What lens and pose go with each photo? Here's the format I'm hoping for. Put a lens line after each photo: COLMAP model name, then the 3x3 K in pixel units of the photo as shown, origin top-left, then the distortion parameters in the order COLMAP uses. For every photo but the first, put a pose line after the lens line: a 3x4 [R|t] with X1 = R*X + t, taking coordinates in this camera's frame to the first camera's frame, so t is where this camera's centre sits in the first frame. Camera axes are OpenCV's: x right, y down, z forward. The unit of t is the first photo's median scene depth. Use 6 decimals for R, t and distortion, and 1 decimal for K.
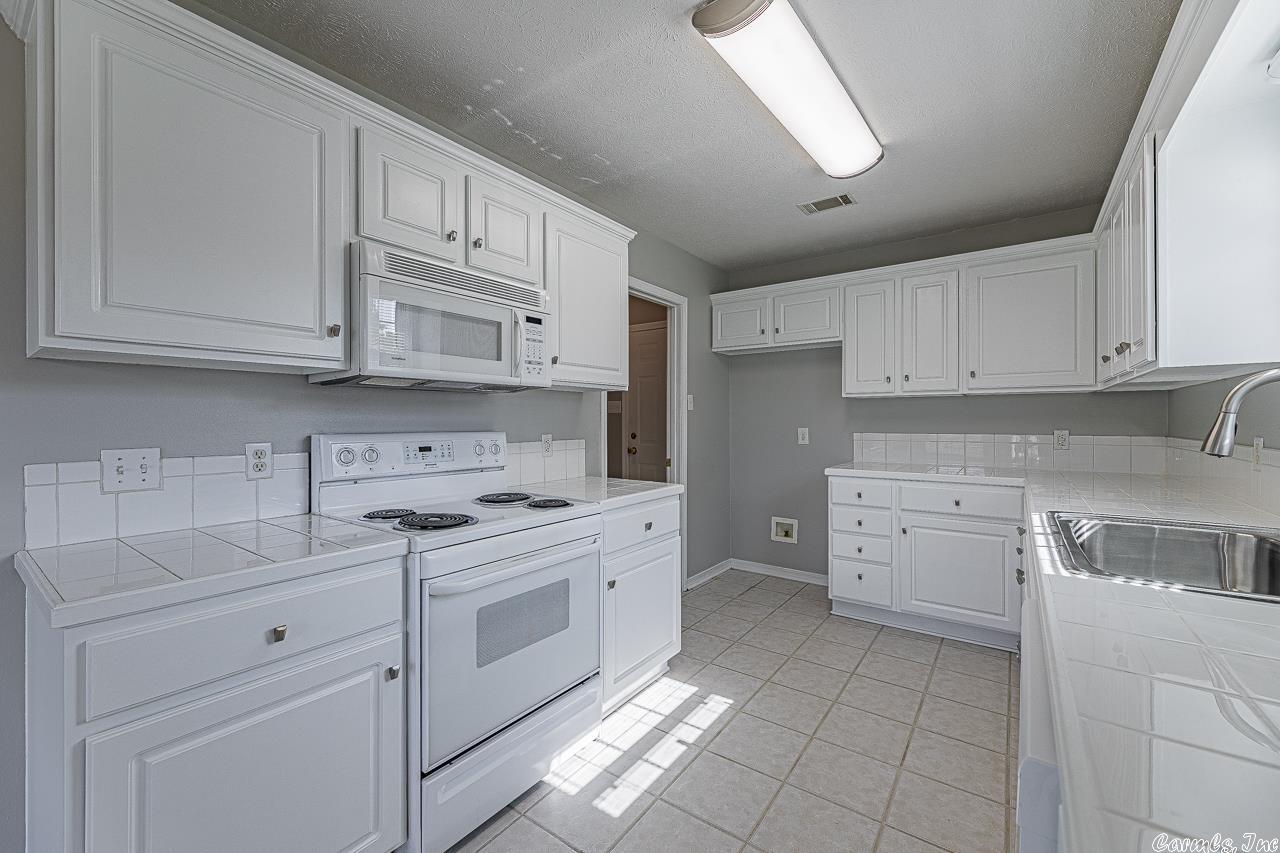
lens RADIAL K [[514.1, 0, 641.0], [0, 514.1, 421.1], [0, 0, 1]] dist [0.001139, 0.000094]
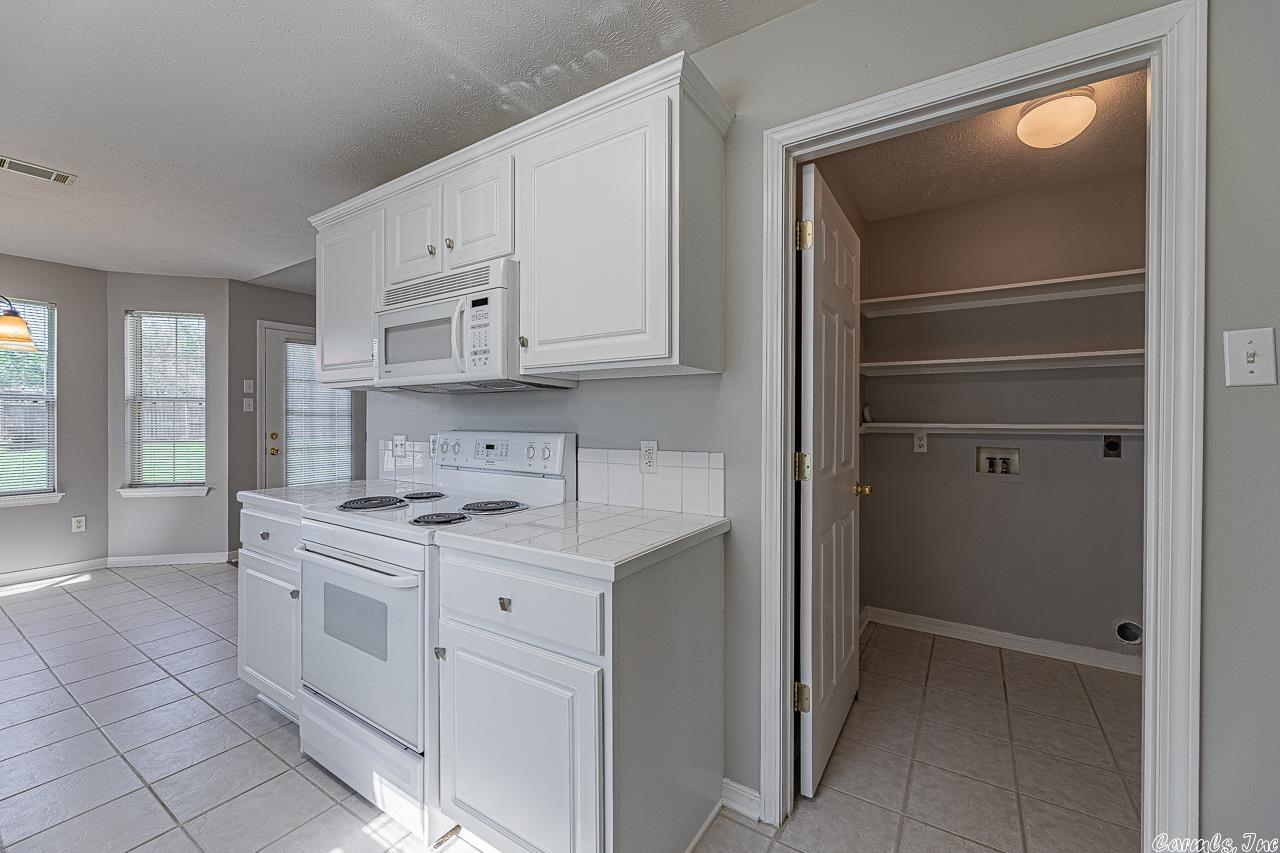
lens RADIAL K [[514.1, 0, 643.8], [0, 514.1, 422.7], [0, 0, 1]] dist [0.001139, 0.000094]
pose [[0.051686, 0.002995, -0.998659, 0.598881], [-0.004843, 0.999984, 0.002748, -0.000973], [0.998652, 0.004695, 0.051700, 1.124262]]
